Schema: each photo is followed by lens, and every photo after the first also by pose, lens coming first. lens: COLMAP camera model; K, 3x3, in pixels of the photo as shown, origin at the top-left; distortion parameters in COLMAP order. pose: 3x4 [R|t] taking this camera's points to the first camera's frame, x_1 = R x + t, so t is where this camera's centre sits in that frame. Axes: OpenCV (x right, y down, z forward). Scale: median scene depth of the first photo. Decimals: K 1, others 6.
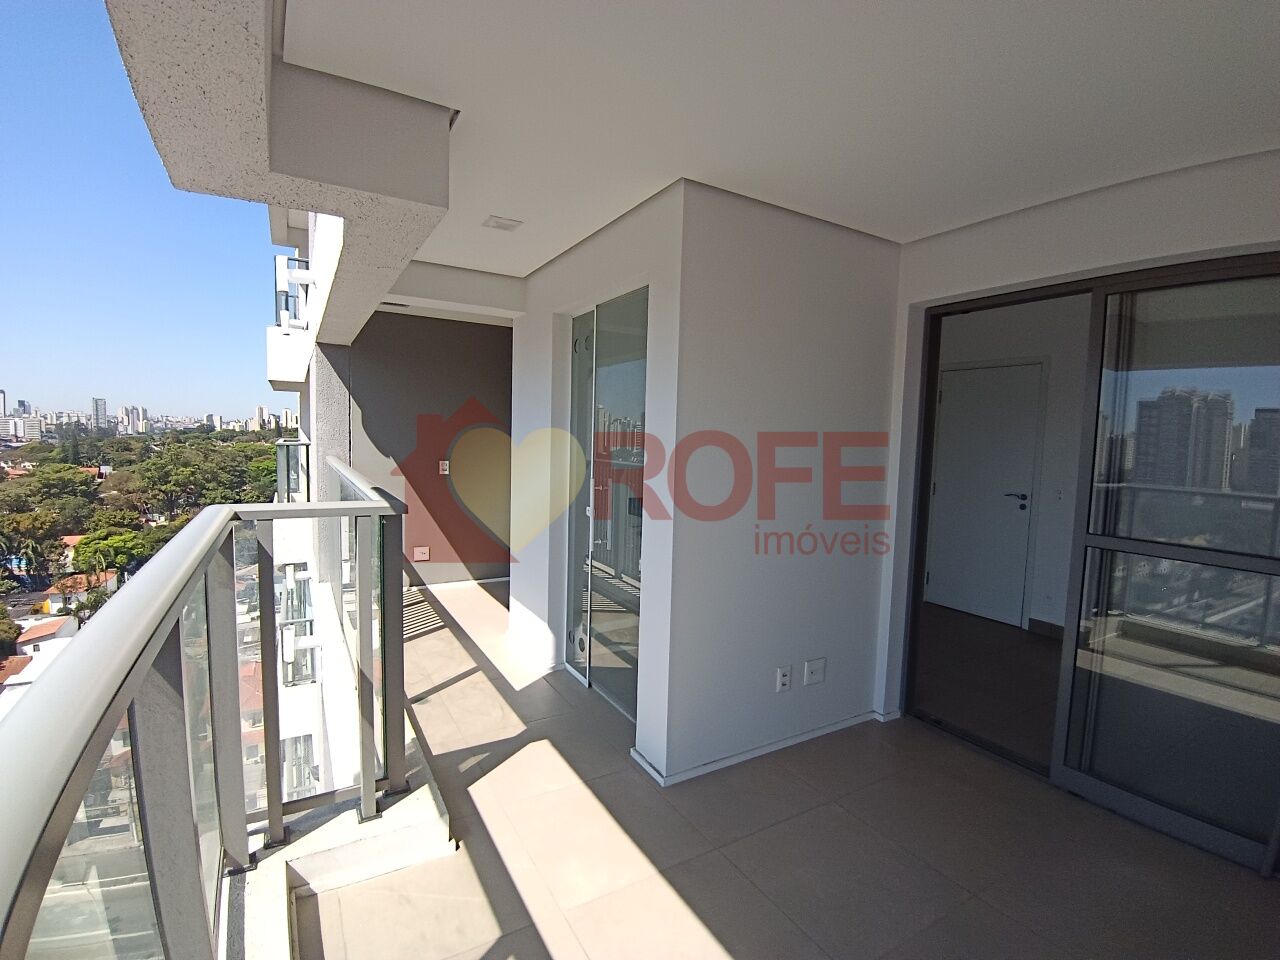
lens RADIAL K [[586.0, 0, 637.4], [0, 586.0, 489.3], [0, 0, 1]] dist [0.010015, -0.038720]
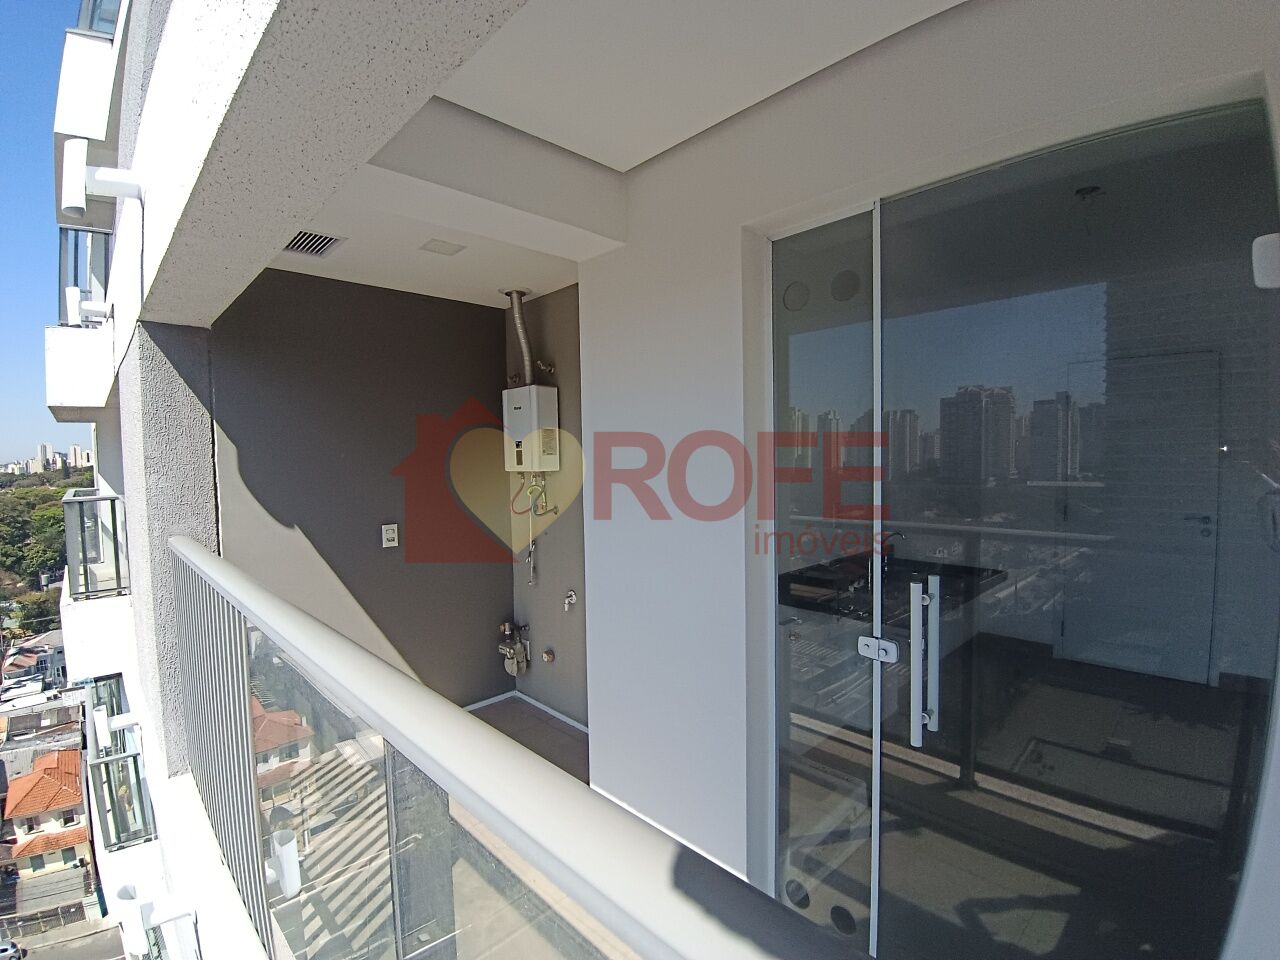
lens RADIAL K [[585.0, 0, 634.3], [0, 585.0, 484.7], [0, 0, 1]] dist [0.026215, -0.047058]
pose [[0.971700, -0.063198, 0.227609, -0.122742], [0.070802, 0.997167, -0.025390, -0.031397], [-0.225359, 0.040787, 0.973422, 0.201196]]
